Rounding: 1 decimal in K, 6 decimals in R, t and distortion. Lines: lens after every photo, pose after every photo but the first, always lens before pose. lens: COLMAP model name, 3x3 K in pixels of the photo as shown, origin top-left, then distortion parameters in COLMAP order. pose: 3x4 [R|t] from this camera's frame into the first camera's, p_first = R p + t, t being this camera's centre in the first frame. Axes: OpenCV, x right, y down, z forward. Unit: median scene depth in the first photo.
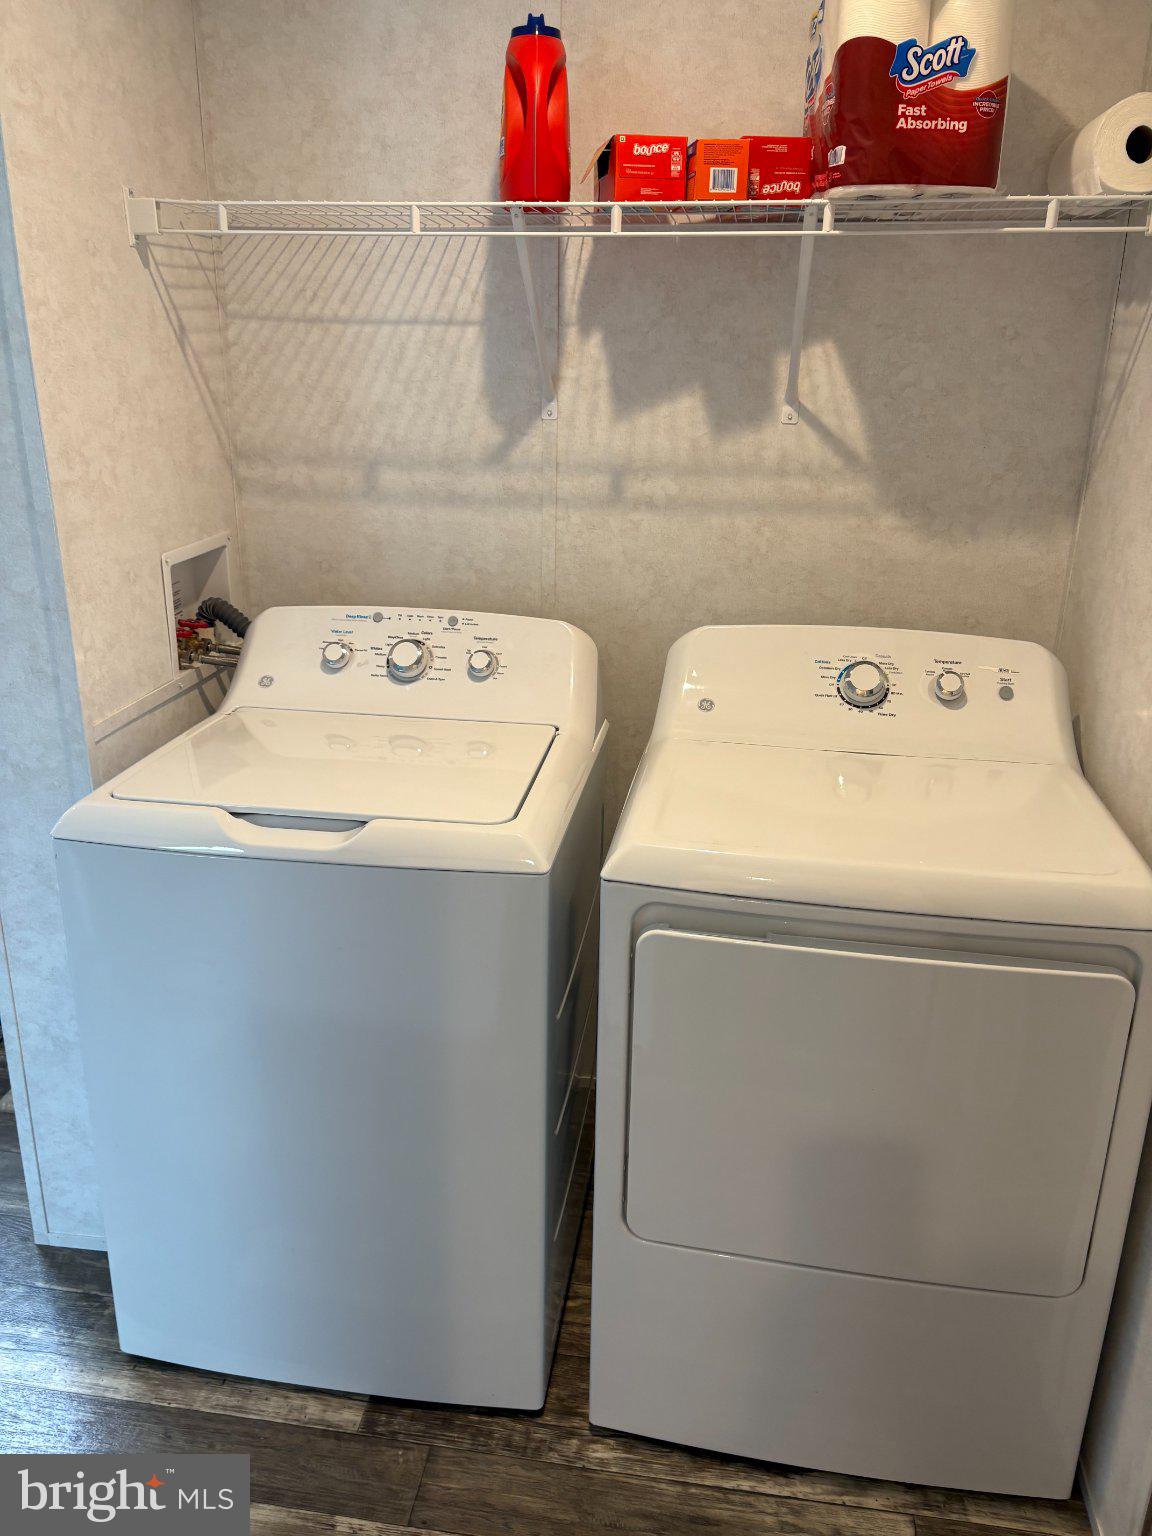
lens RADIAL K [[1169.7, 0, 568.5], [0, 1169.7, 766.6], [0, 0, 1]] dist [0.051127, -0.053501]
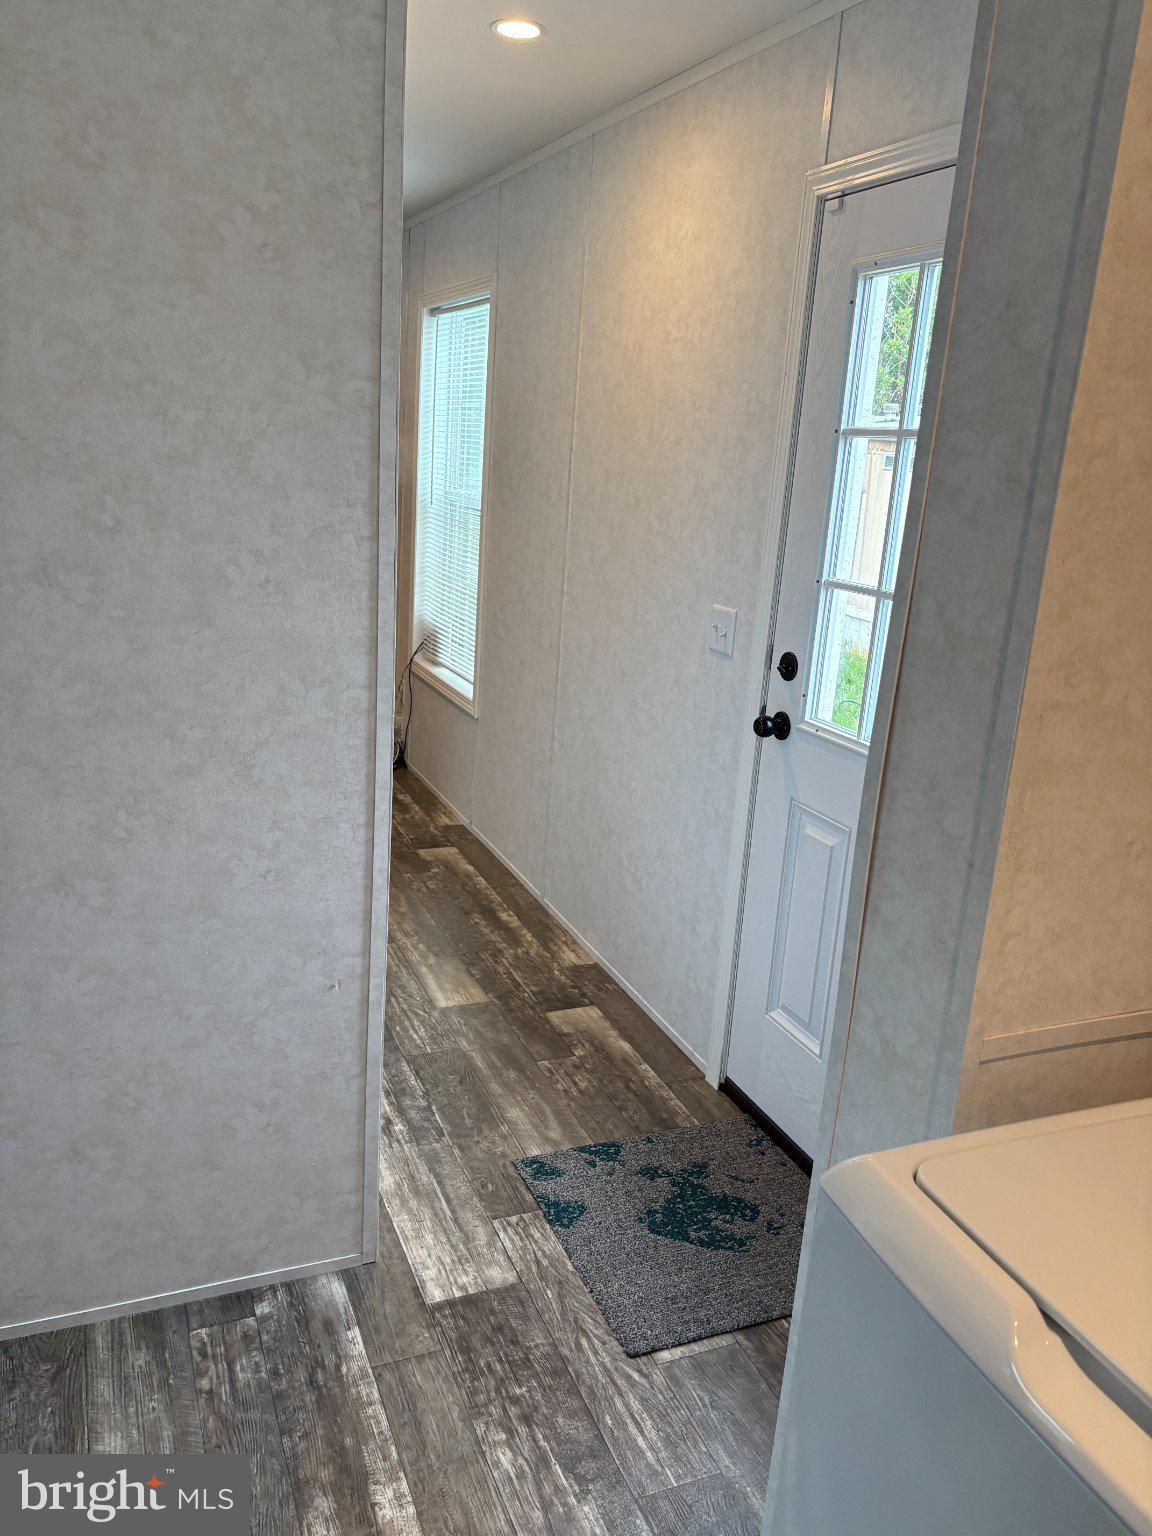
lens RADIAL K [[1169.7, 0, 575.0], [0, 1169.7, 765.8], [0, 0, 1]] dist [0.051127, -0.053501]
pose [[0.526957, 0.245941, -0.813529, -0.007899], [-0.343240, 0.937264, 0.061017, -0.147937], [0.777498, 0.247083, 0.578314, 0.383432]]
